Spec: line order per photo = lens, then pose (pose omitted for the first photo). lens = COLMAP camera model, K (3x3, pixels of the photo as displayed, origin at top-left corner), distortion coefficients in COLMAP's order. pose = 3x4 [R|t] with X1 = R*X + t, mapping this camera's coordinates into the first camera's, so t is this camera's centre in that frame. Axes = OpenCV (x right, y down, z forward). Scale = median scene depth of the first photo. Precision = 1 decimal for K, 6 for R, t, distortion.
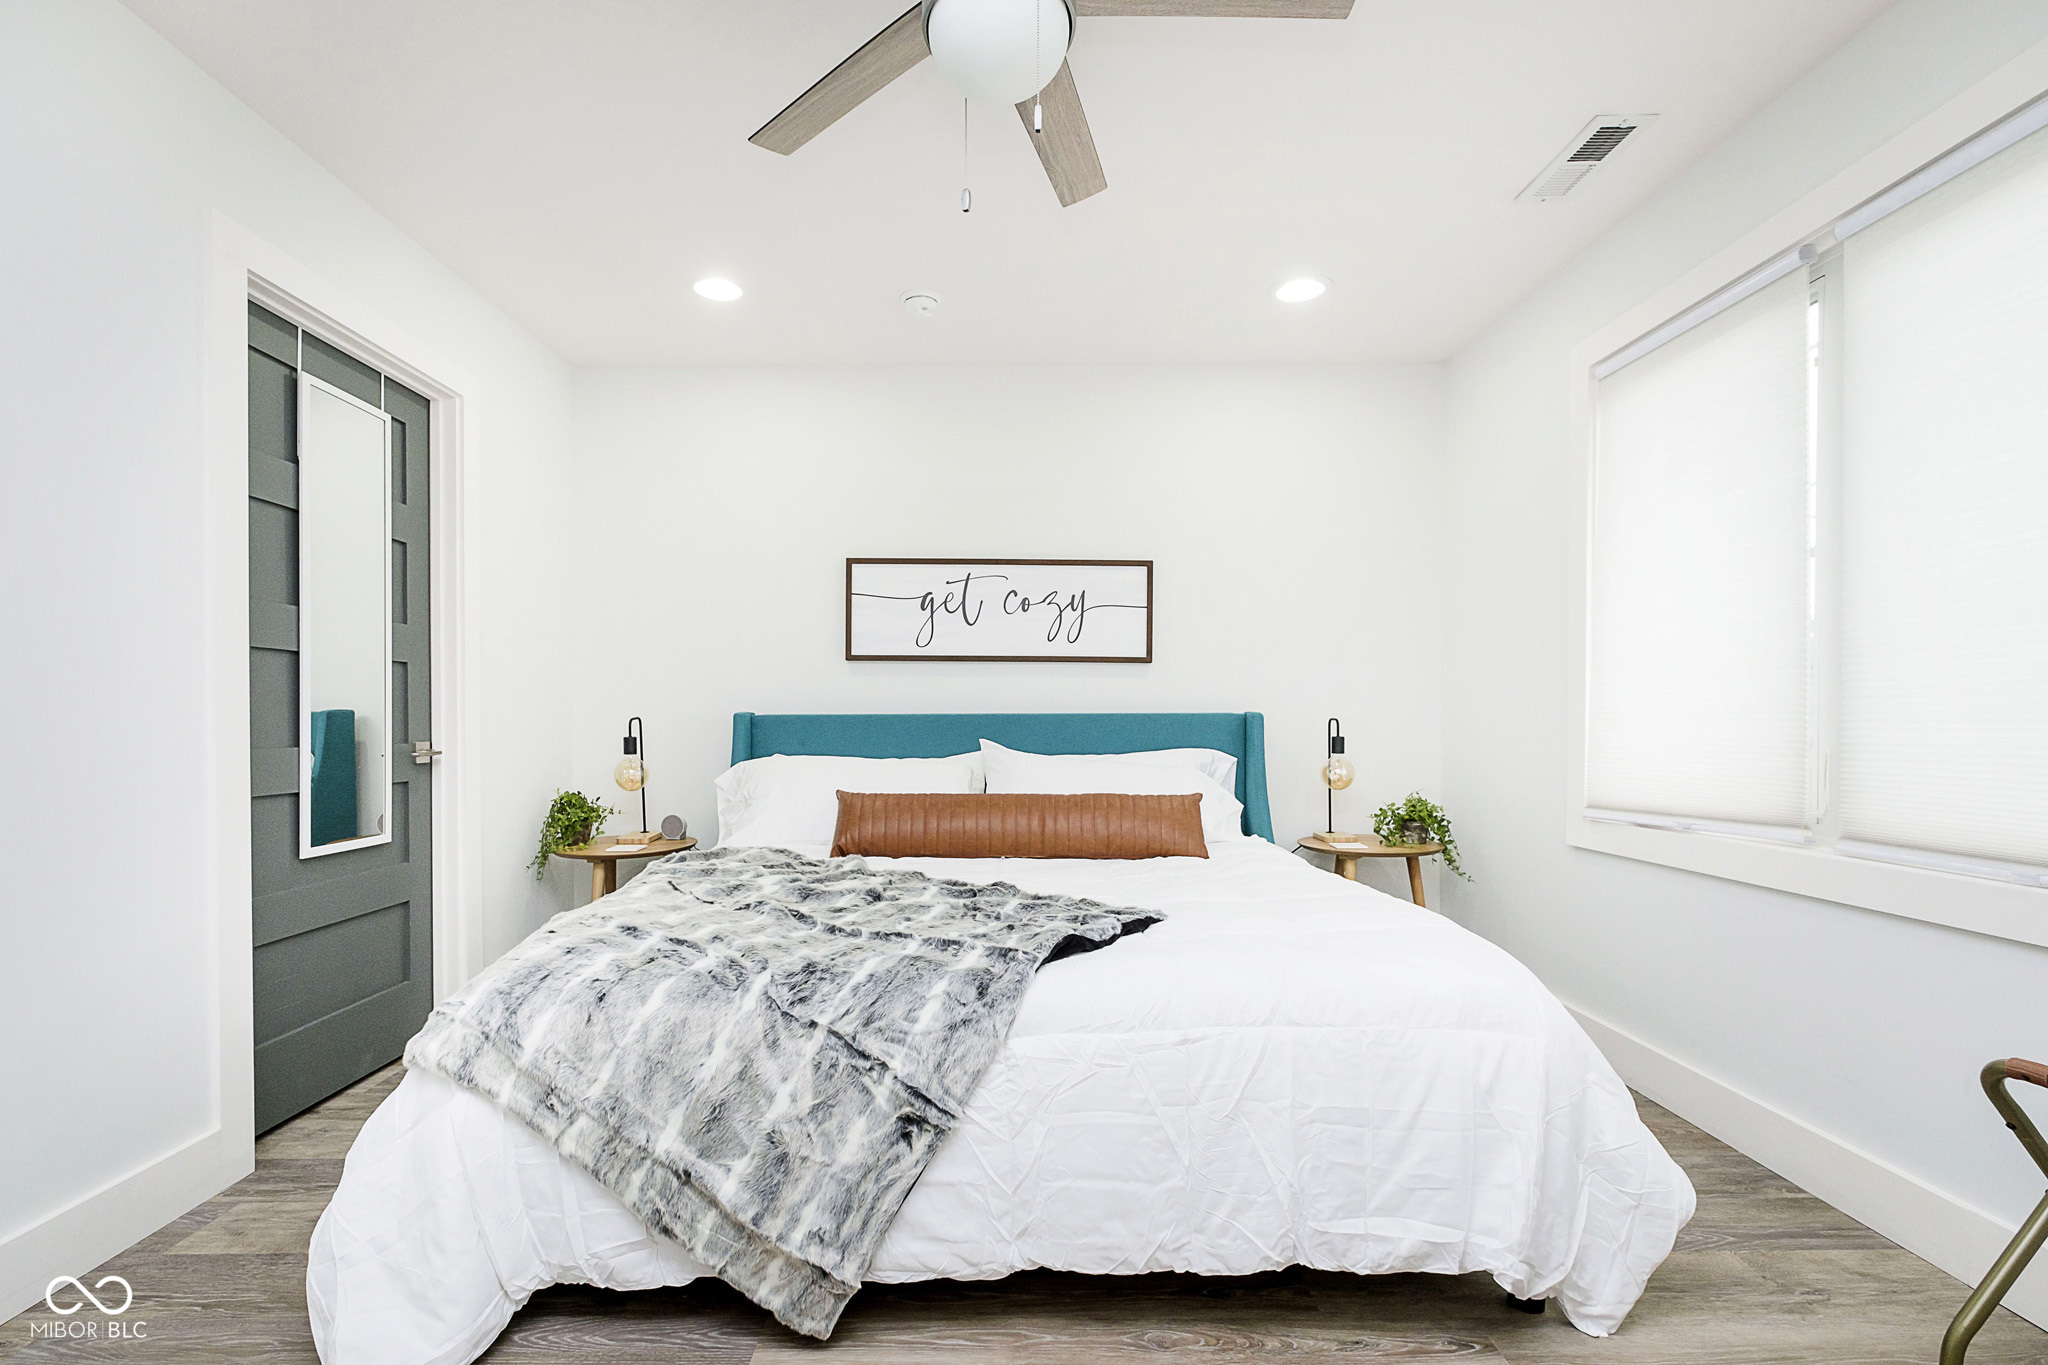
lens RADIAL K [[897.5, 0, 1017.1], [0, 897.5, 727.4], [0, 0, 1]] dist [-0.003790, -0.000402]
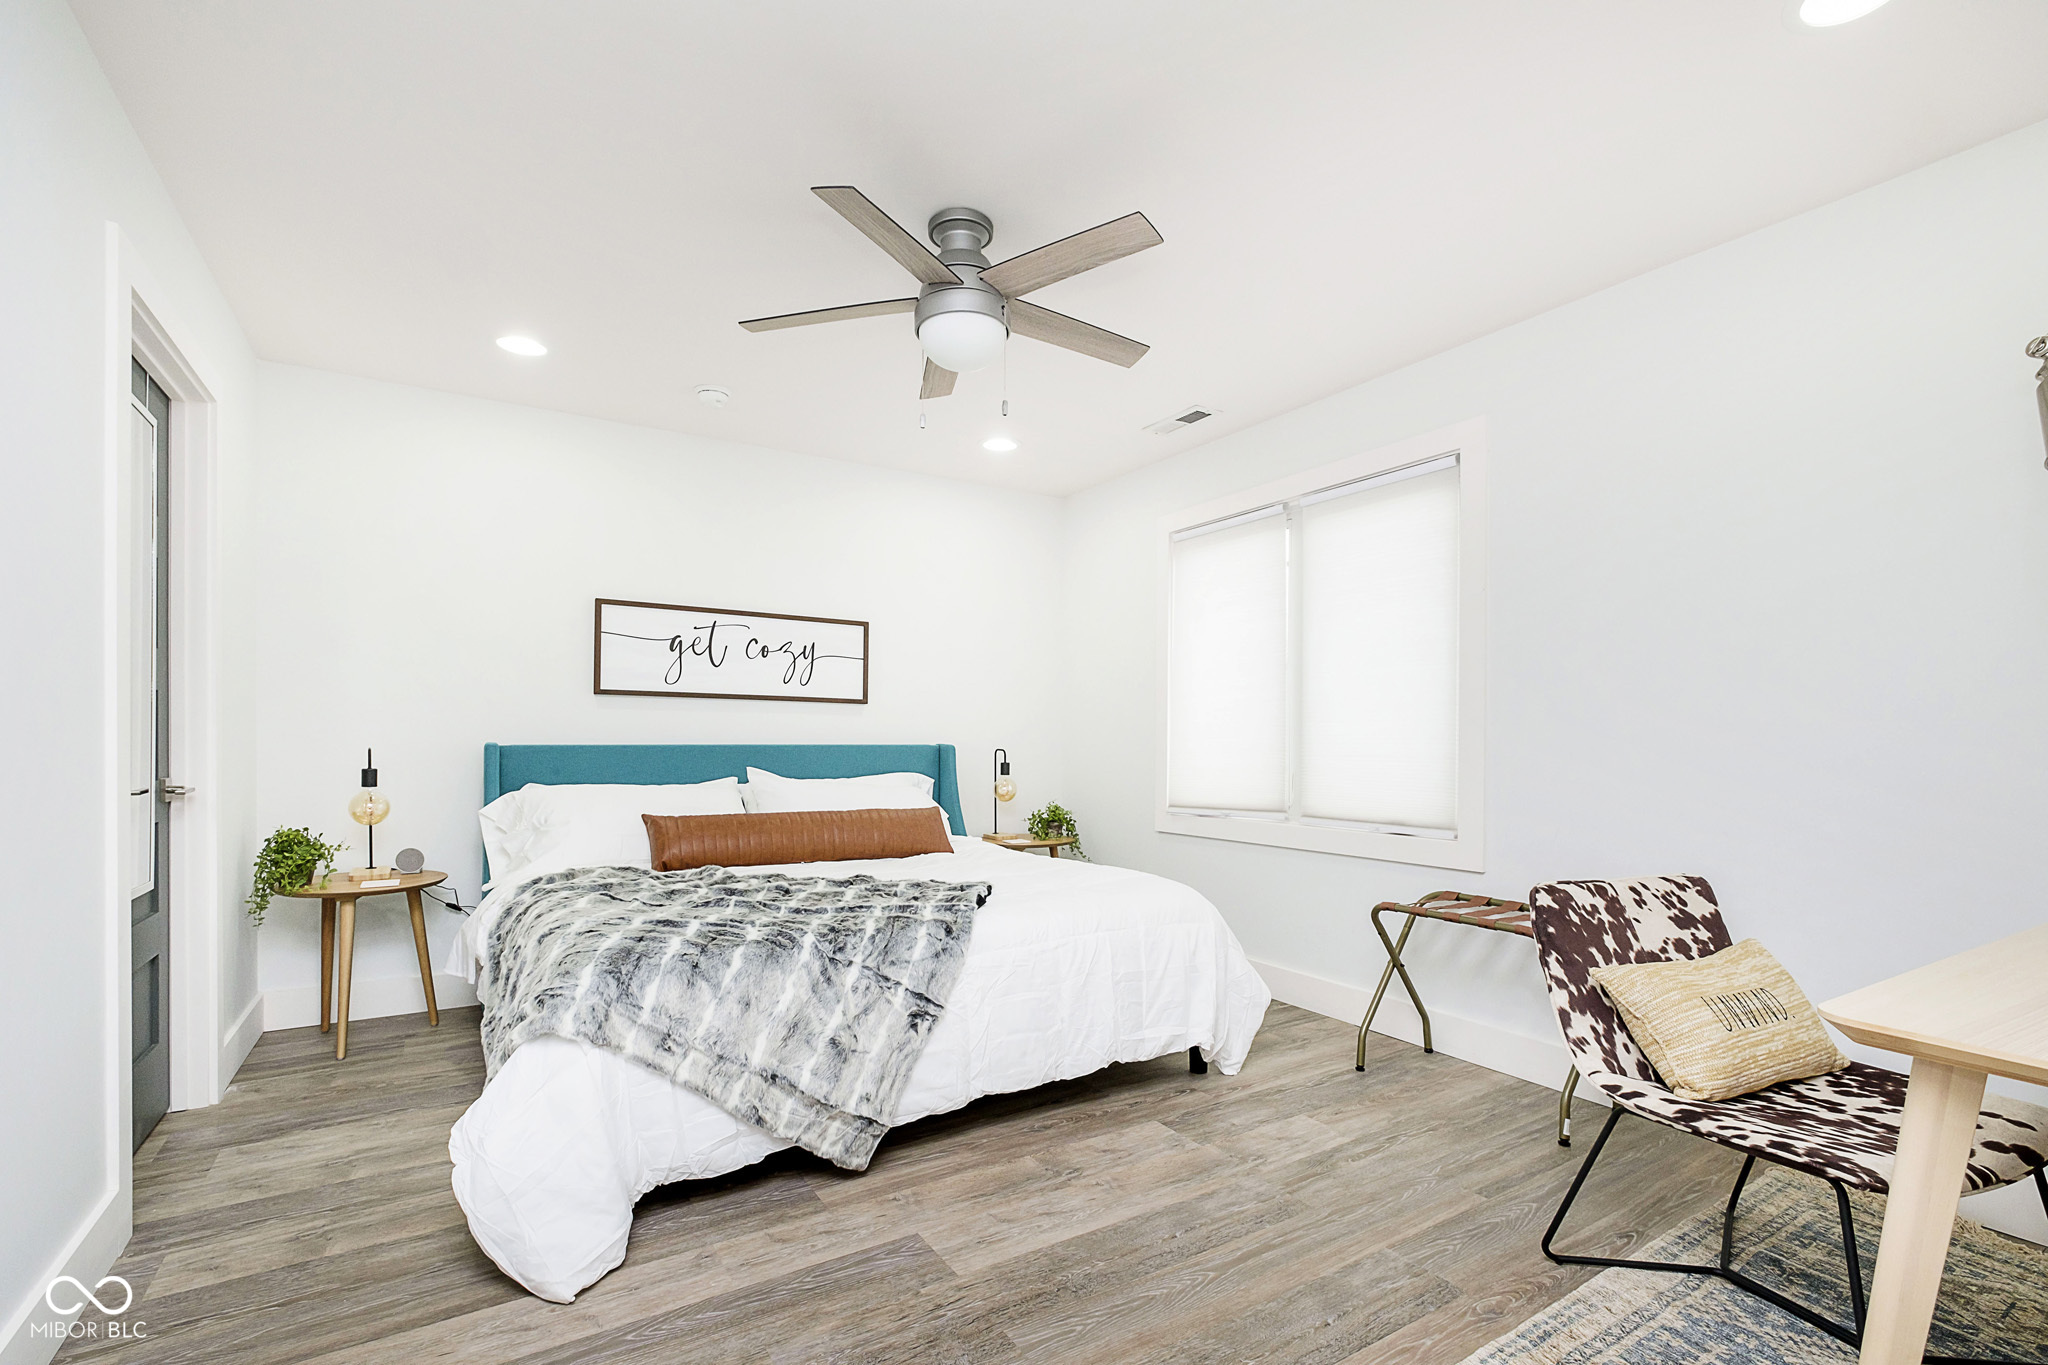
lens RADIAL K [[907.5, 0, 1033.0], [0, 907.5, 739.0], [0, 0, 1]] dist [0.000886, 0.000067]
pose [[0.848250, 0.005805, 0.529565, -0.469060], [-0.001776, 0.999965, -0.008117, -0.020196], [-0.529594, 0.005945, 0.848231, -0.274028]]
